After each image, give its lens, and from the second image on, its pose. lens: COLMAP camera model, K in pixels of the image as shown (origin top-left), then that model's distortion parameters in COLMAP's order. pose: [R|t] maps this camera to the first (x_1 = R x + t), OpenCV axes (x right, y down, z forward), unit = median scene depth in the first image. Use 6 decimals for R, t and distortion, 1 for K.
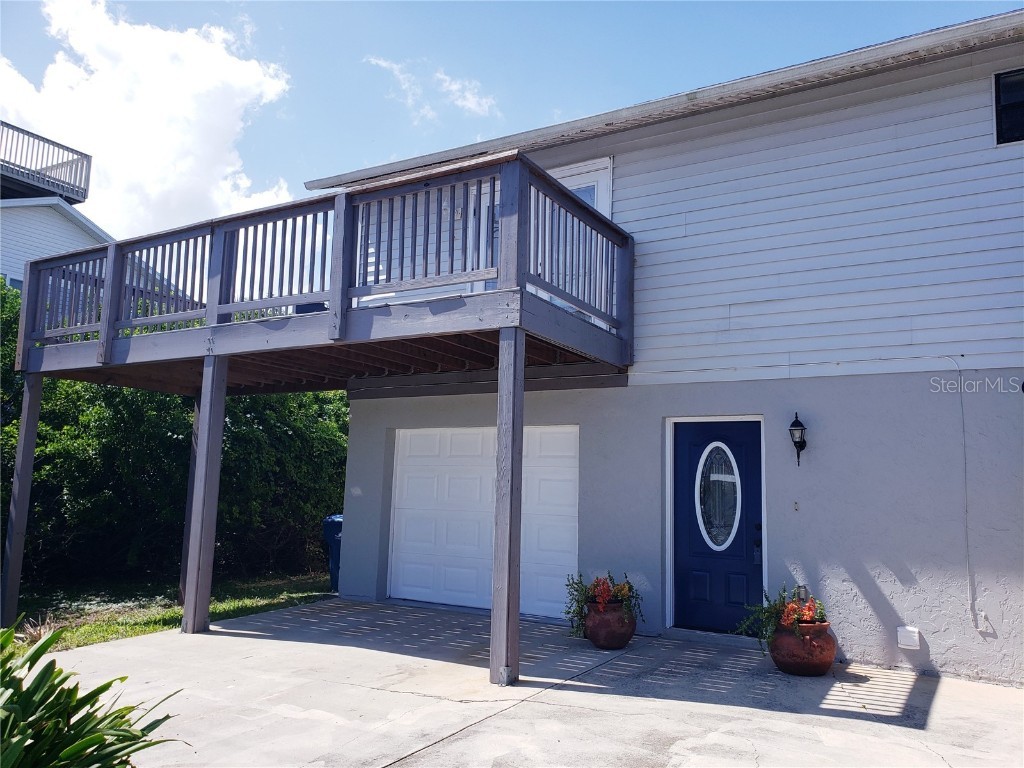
lens RADIAL K [[802.1, 0, 535.9], [0, 802.1, 372.6], [0, 0, 1]] dist [0.060322, -0.000916]
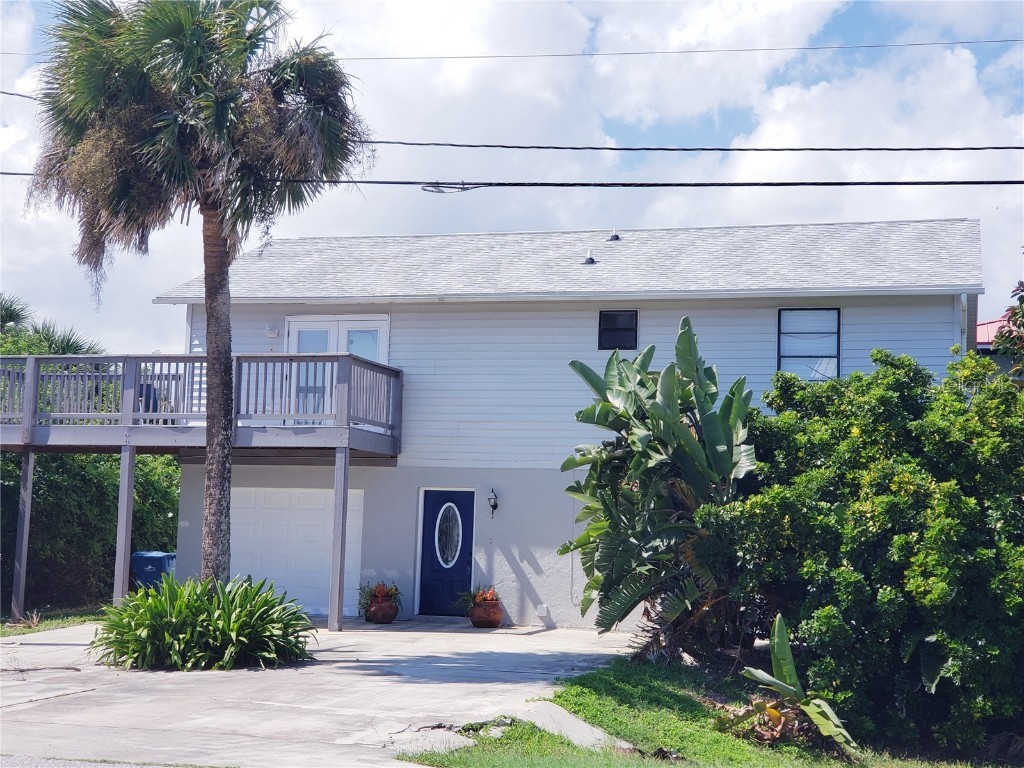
lens RADIAL K [[1553.0, 0, 532.0], [0, 1553.0, 366.0], [0, 0, 1]] dist [0.243163, -1.500532]
pose [[0.968241, 0.027506, 0.248501, -0.413139], [-0.039169, 0.998345, 0.042110, -0.335150], [-0.246931, -0.050506, 0.967716, -2.118769]]
